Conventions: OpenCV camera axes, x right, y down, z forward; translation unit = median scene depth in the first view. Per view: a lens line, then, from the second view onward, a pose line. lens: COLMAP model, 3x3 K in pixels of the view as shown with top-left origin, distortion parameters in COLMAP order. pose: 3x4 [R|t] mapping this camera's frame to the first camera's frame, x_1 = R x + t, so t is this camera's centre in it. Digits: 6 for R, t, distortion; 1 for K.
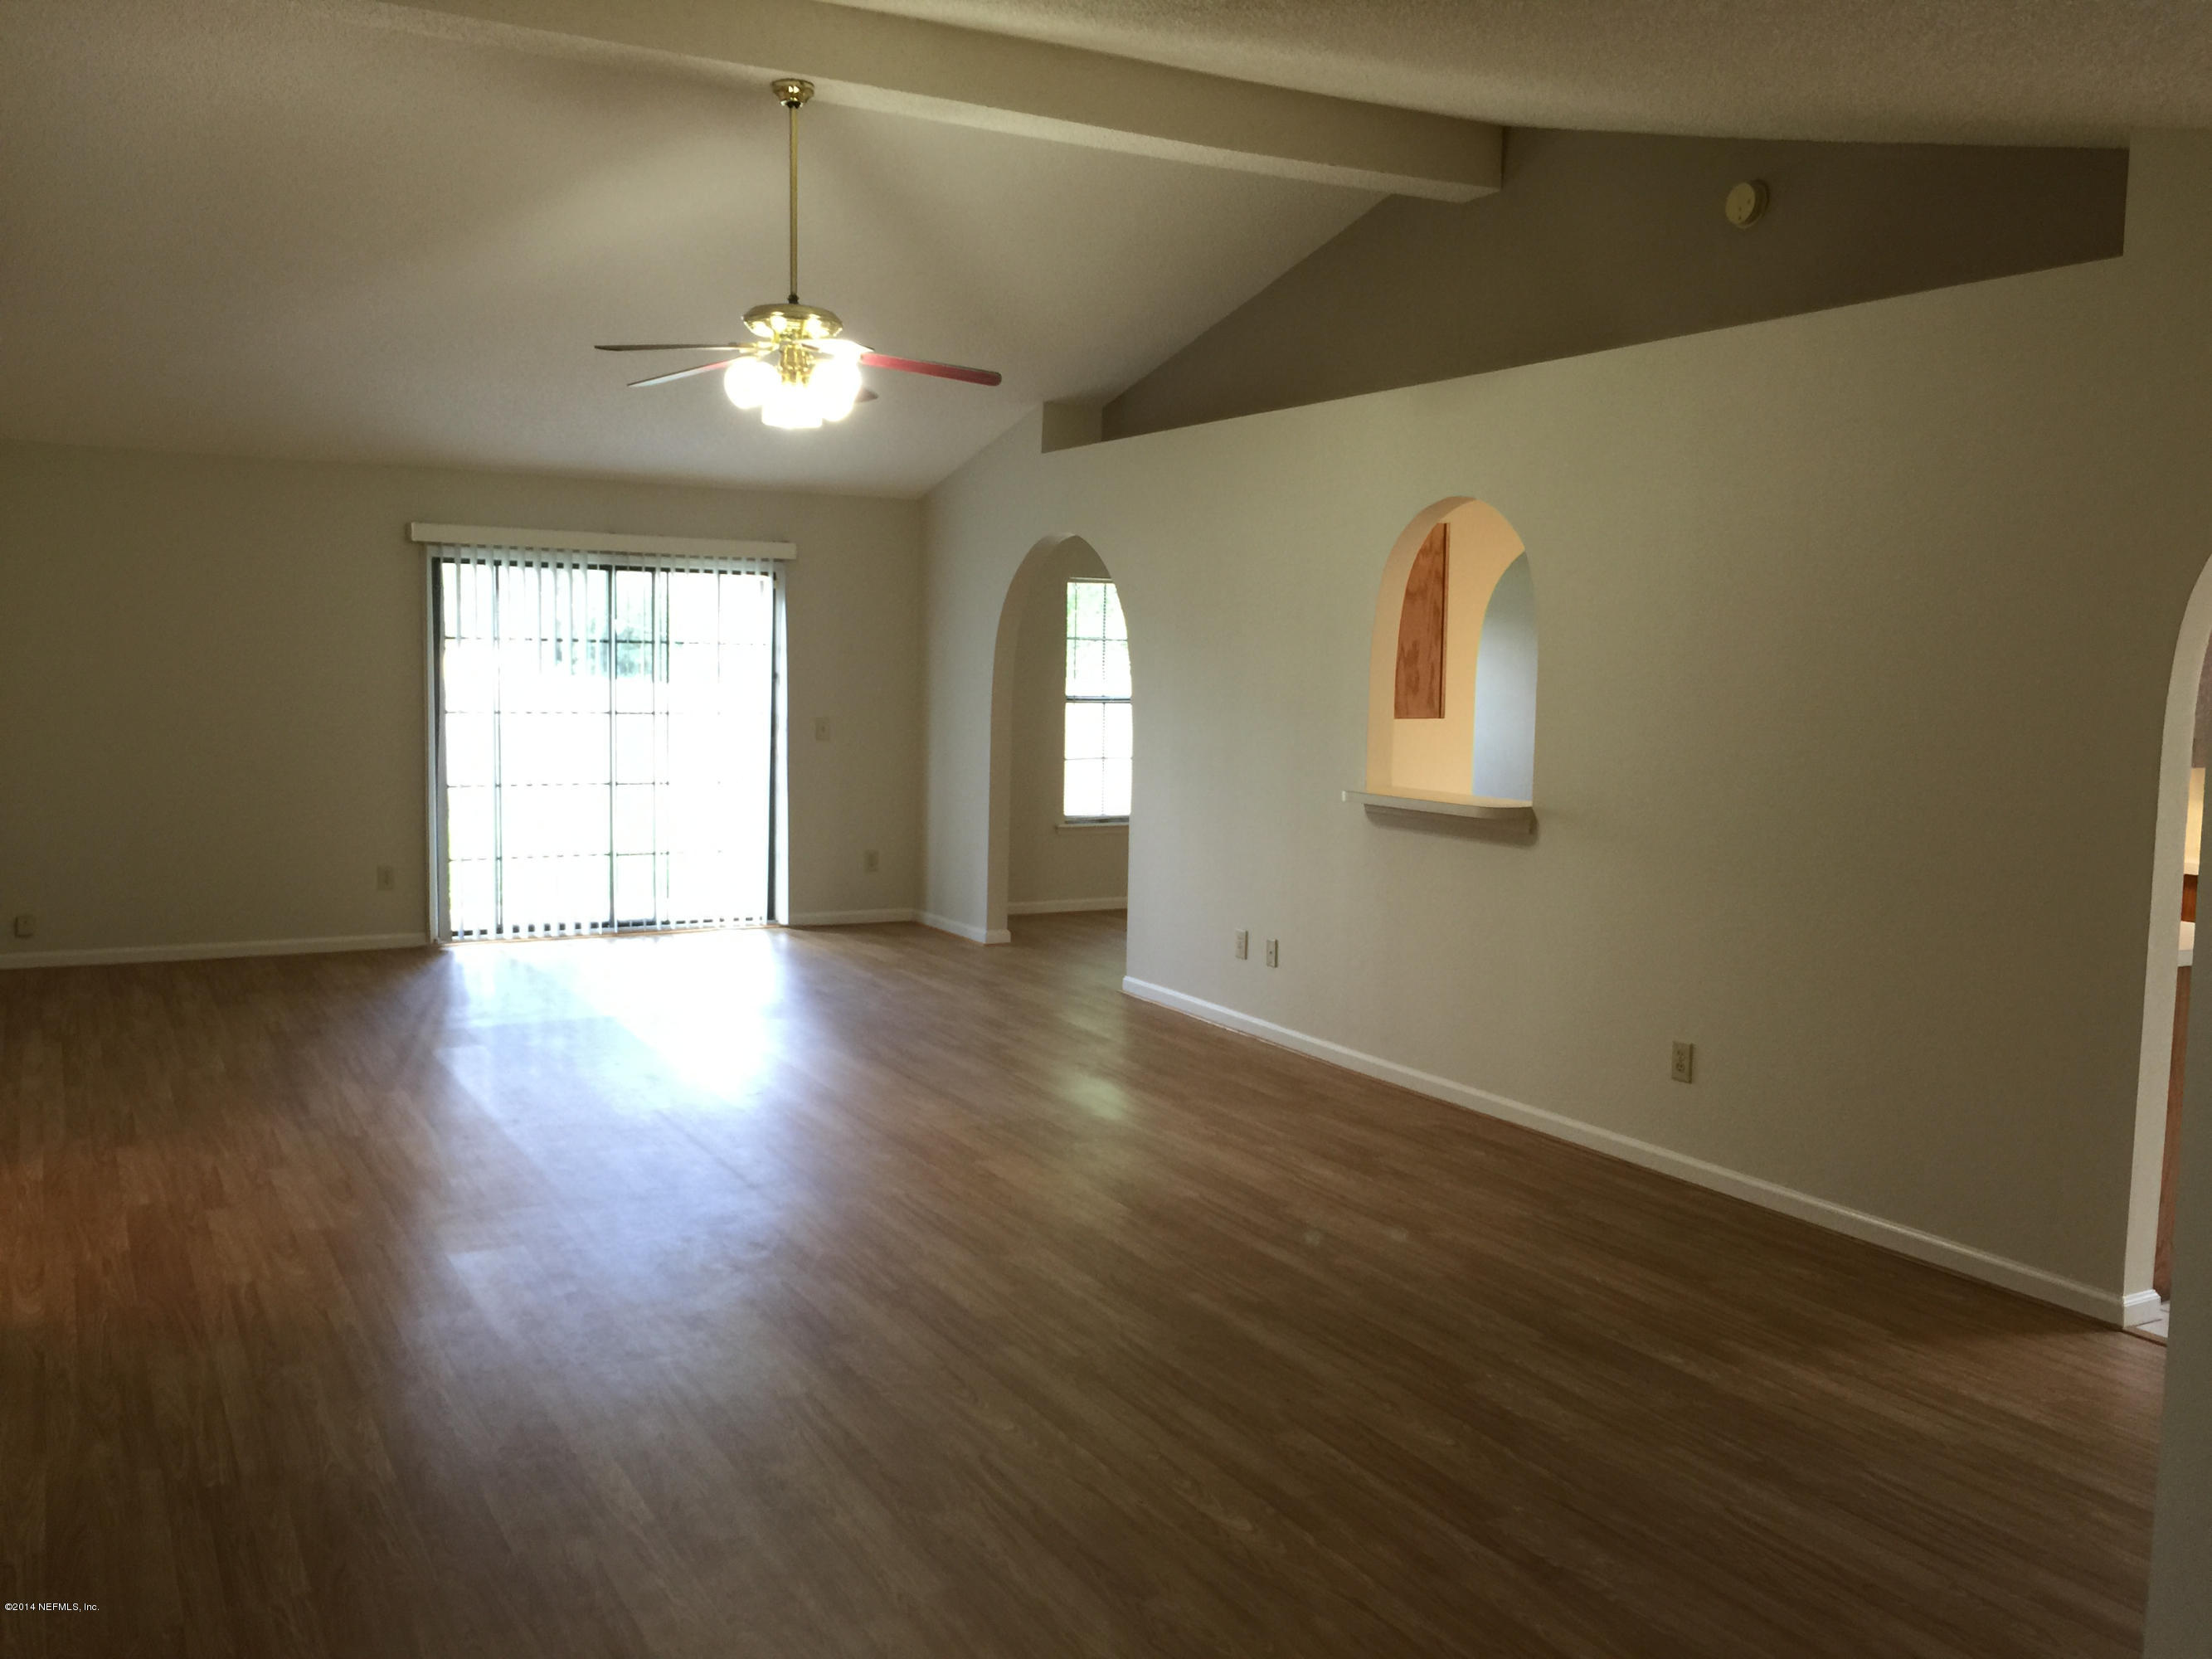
lens RADIAL K [[1876.9, 0, 1104.7], [0, 1876.9, 849.4], [0, 0, 1]] dist [0.068473, -0.096884]
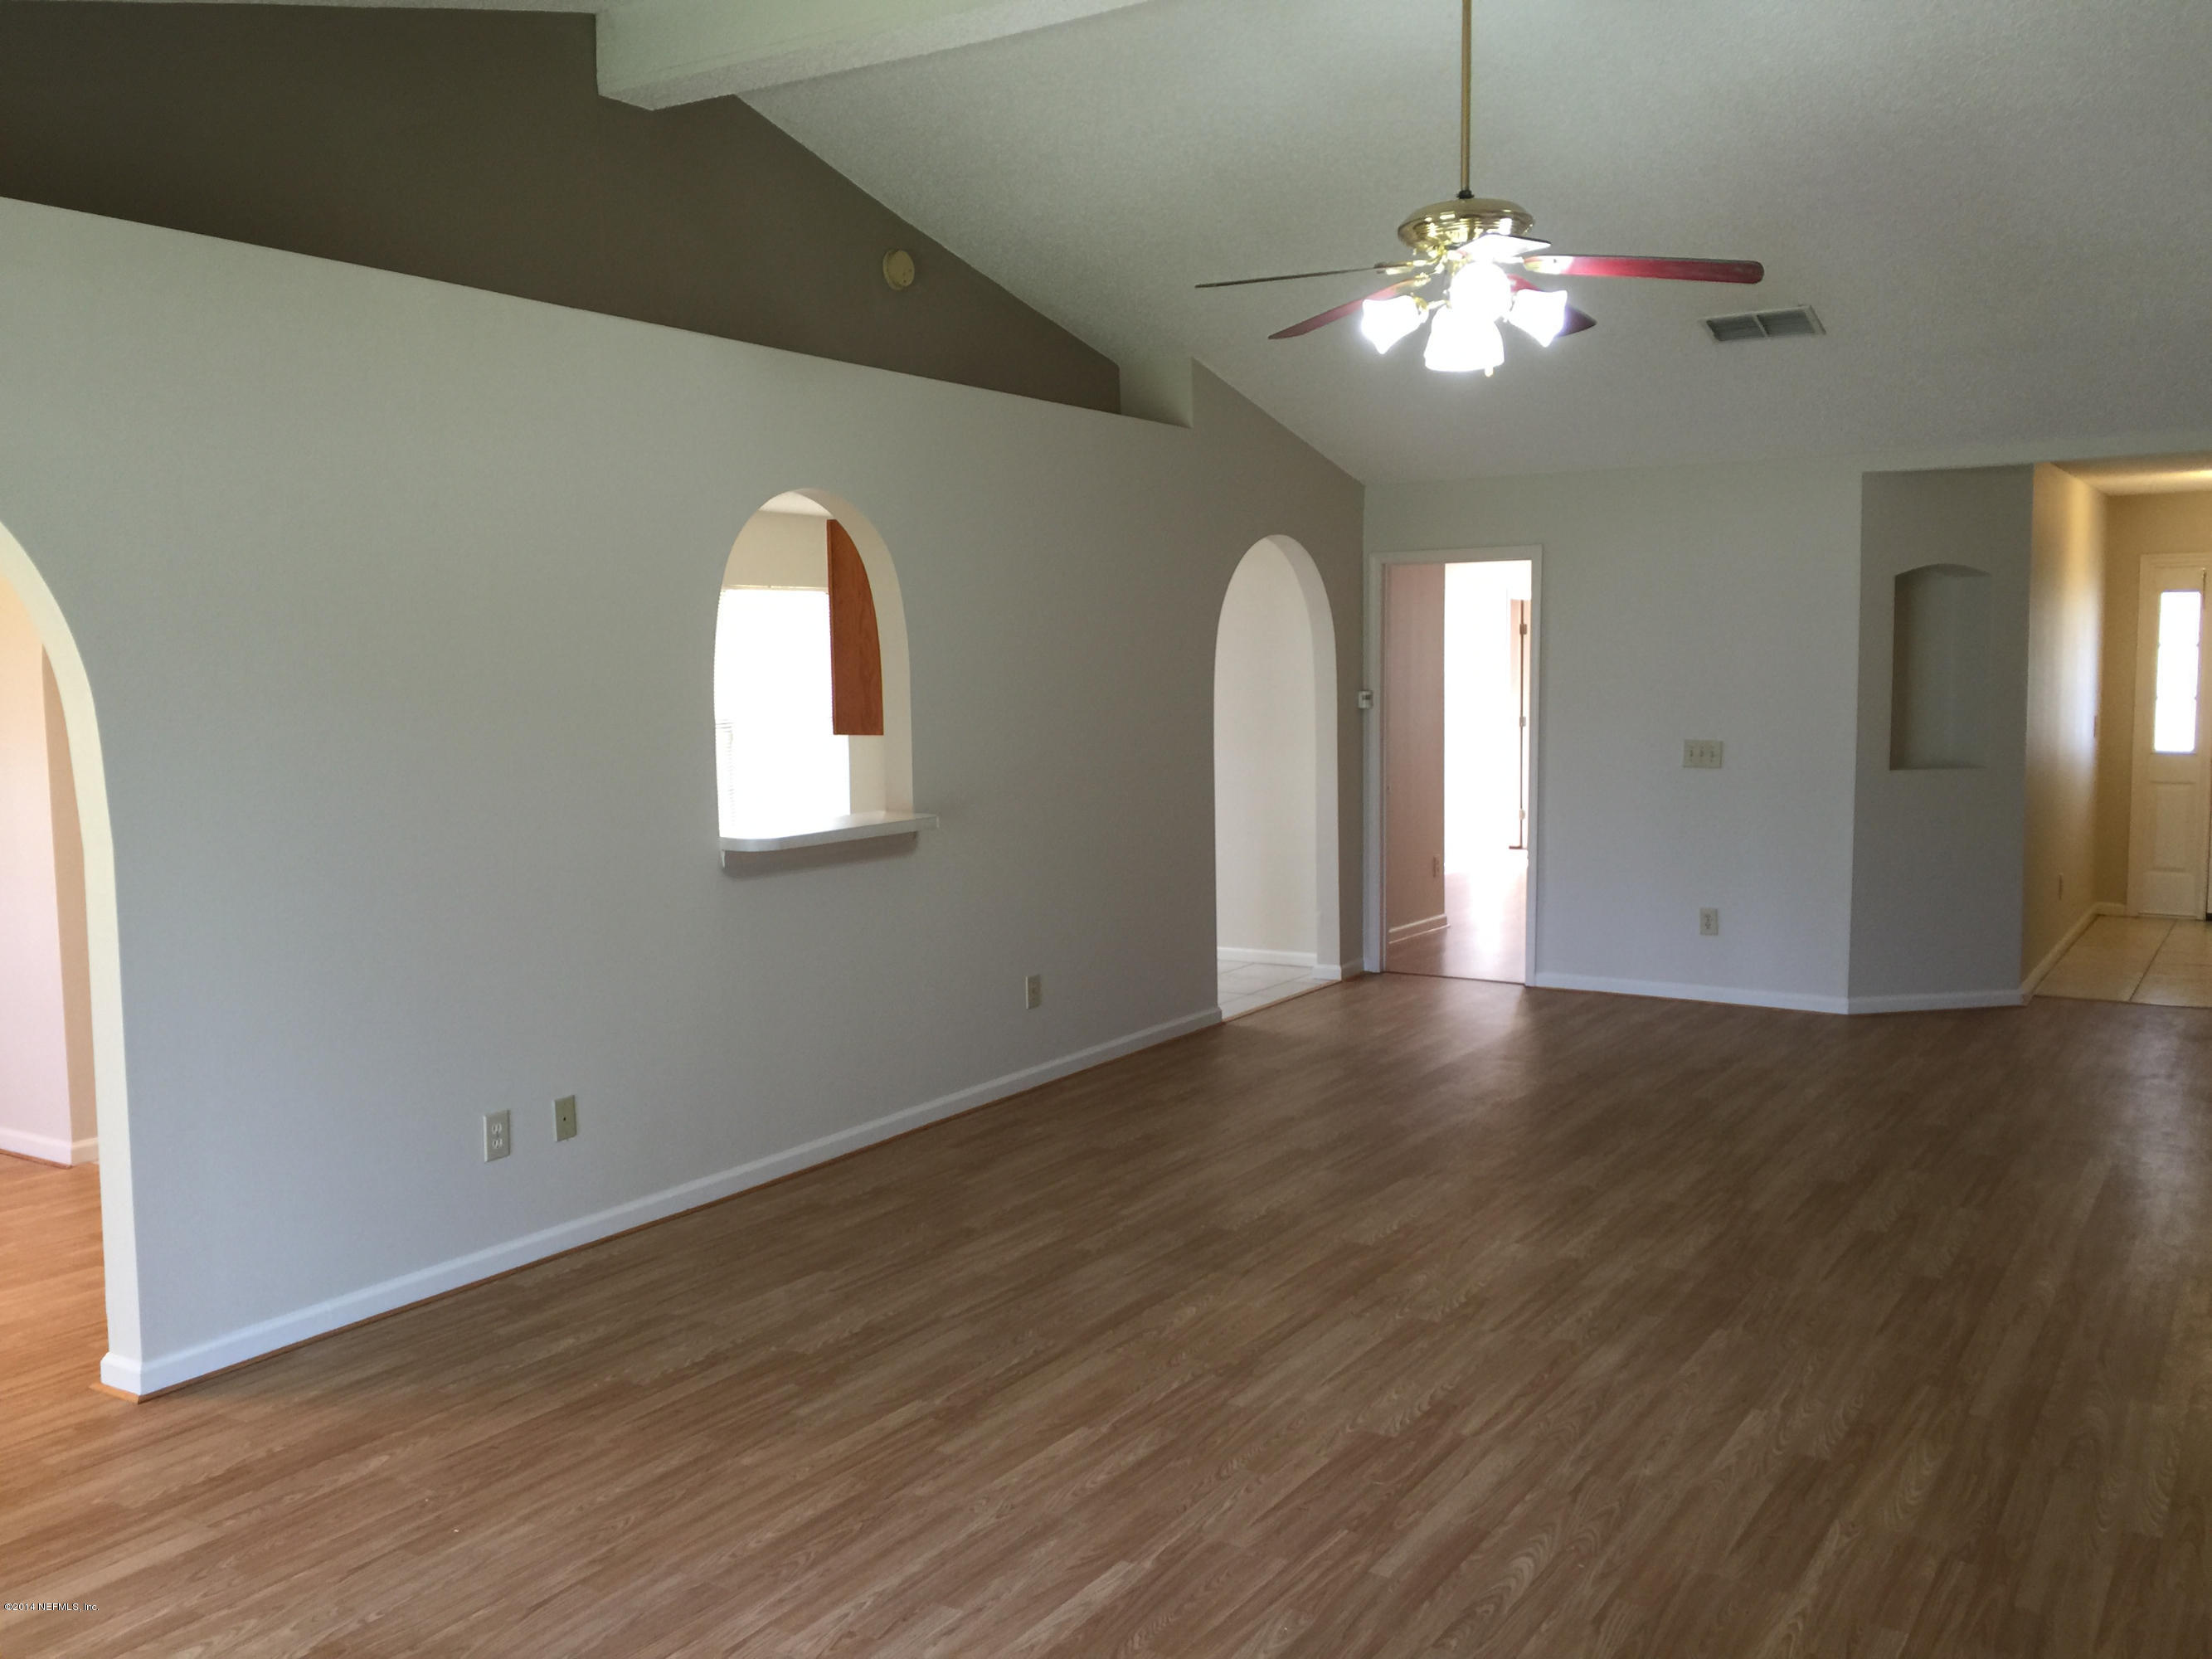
lens RADIAL K [[1876.9, 0, 1094.2], [0, 1876.9, 825.5], [0, 0, 1]] dist [0.068473, -0.096884]
pose [[-0.469847, -0.088026, 0.878348, -0.465495], [0.097612, 0.983733, 0.150803, -0.104351], [-0.877334, 0.156592, -0.453612, 0.903420]]
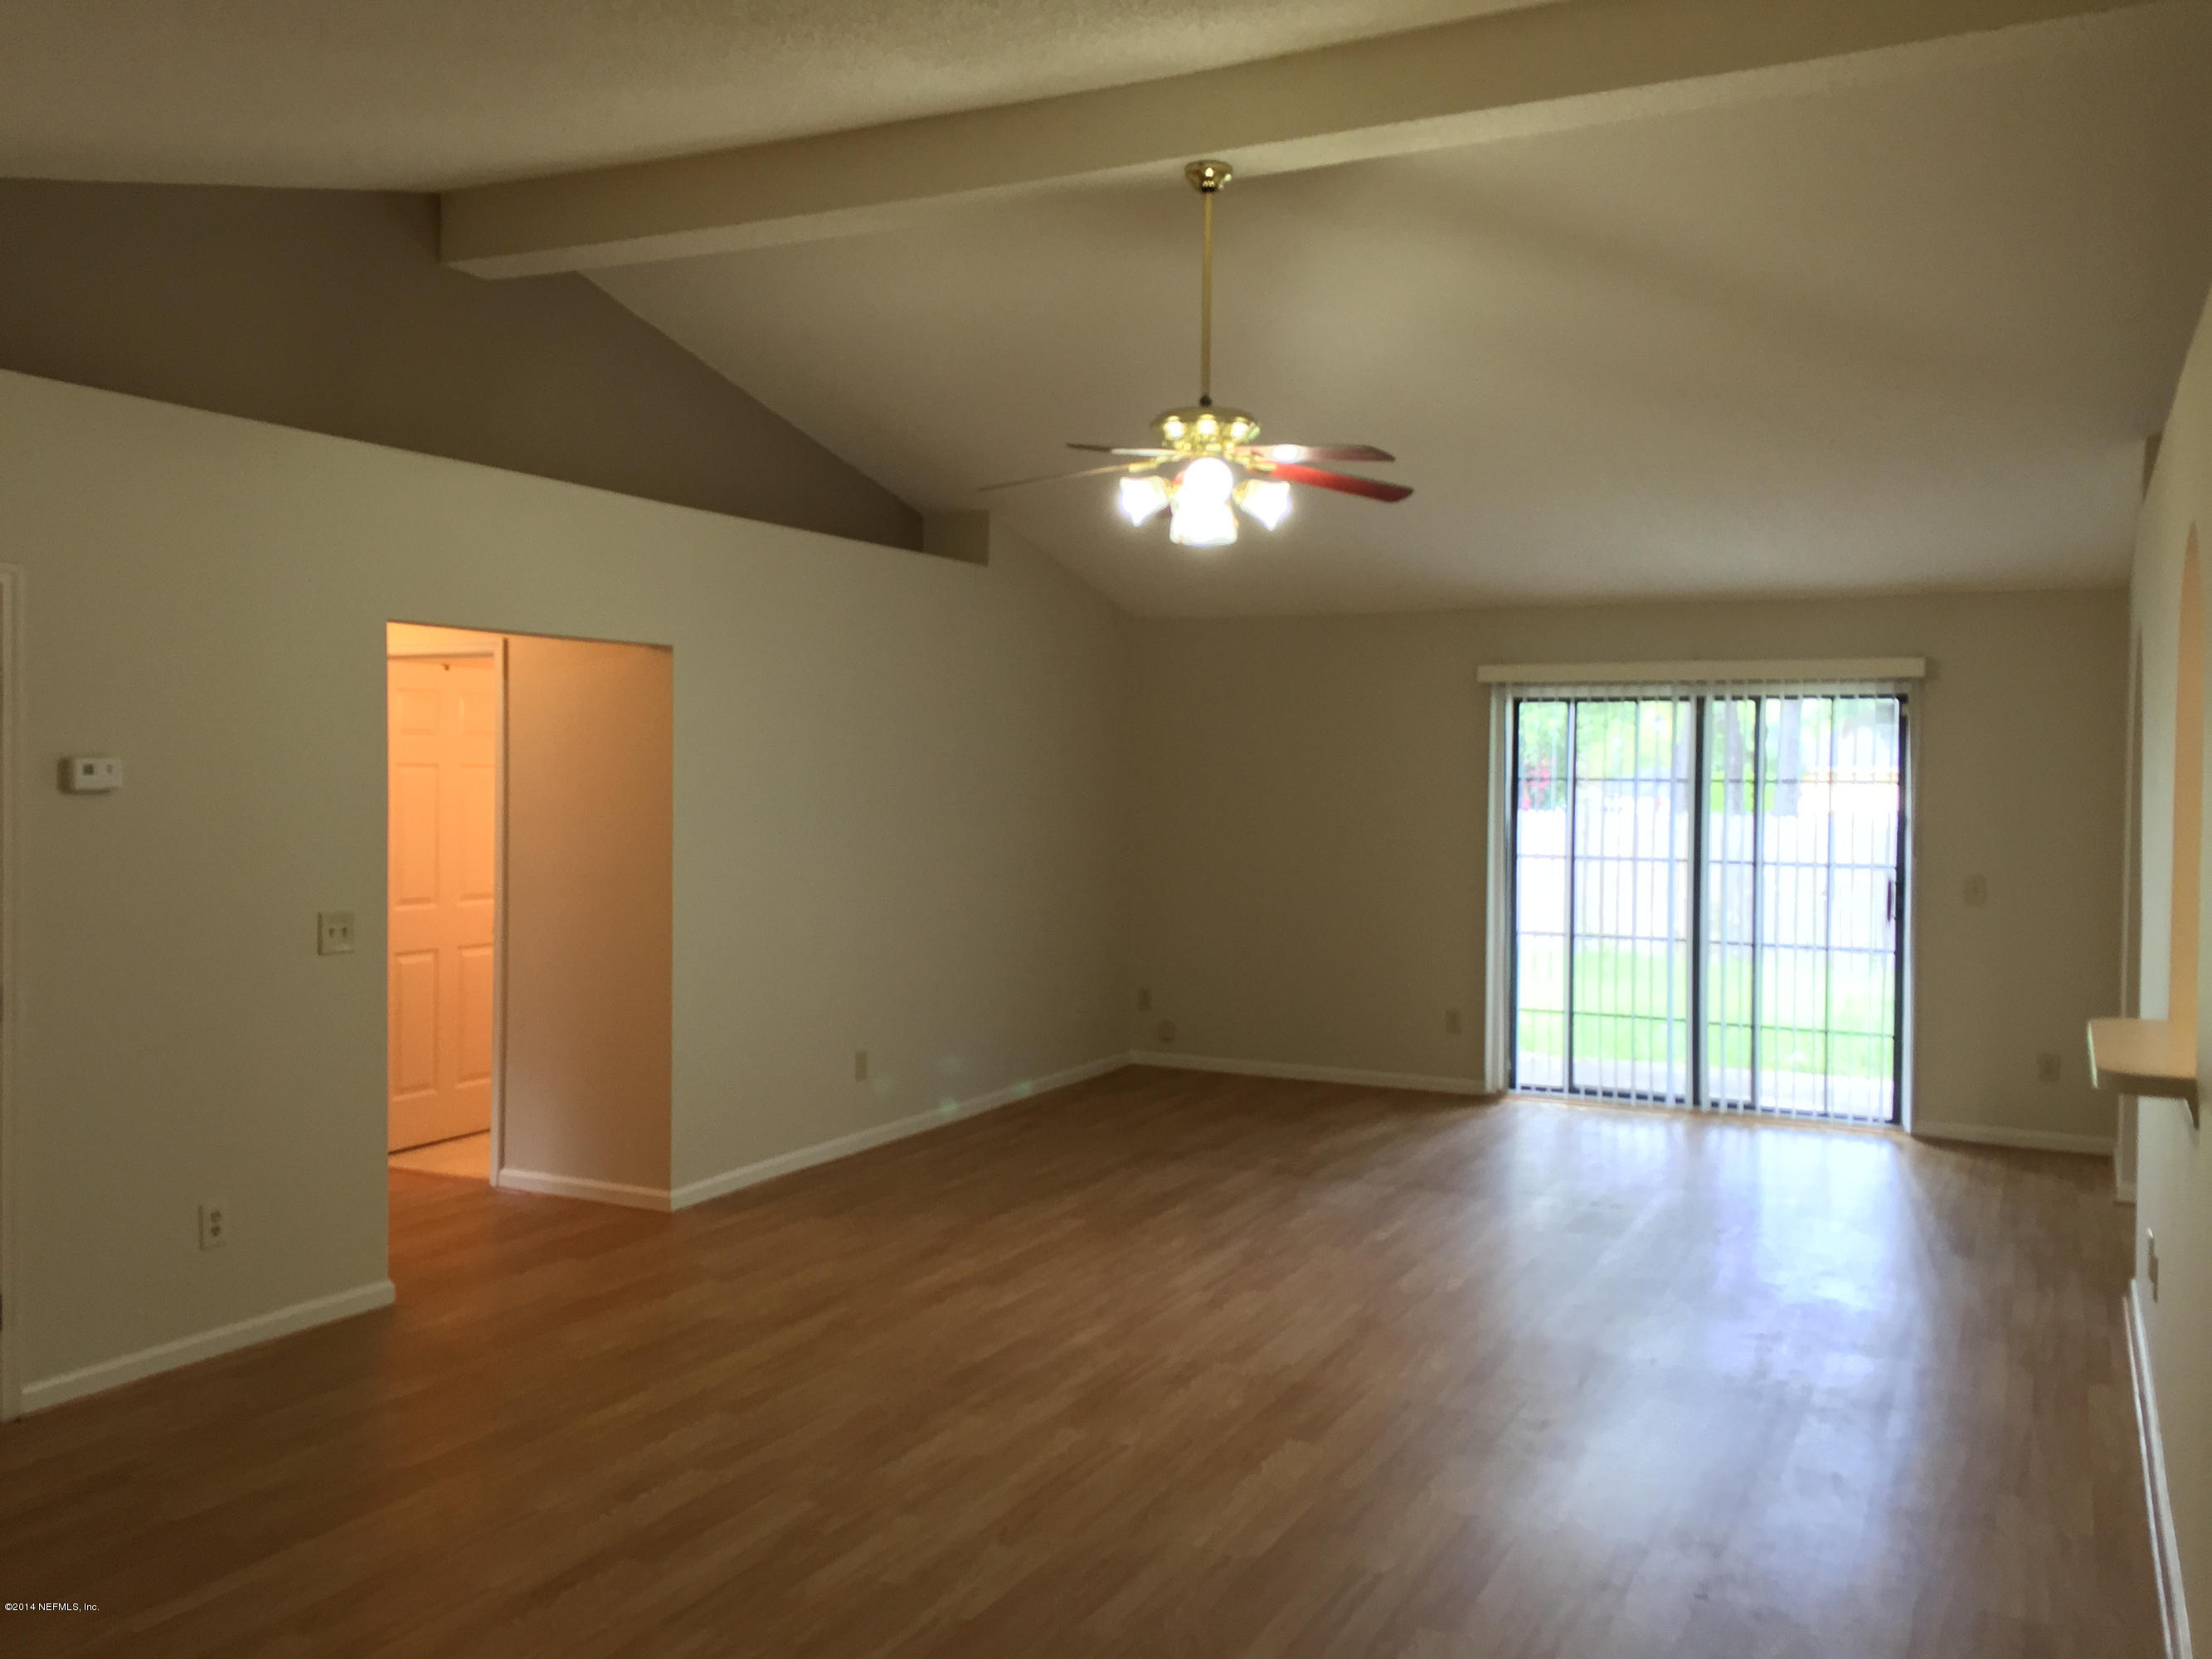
lens RADIAL K [[1876.9, 0, 1104.2], [0, 1876.9, 816.7], [0, 0, 1]] dist [0.068473, -0.096884]
pose [[0.566136, 0.007949, -0.824274, 0.324550], [-0.084380, 0.995260, -0.048357, -0.028690], [0.819982, 0.096929, 0.564123, 0.286526]]
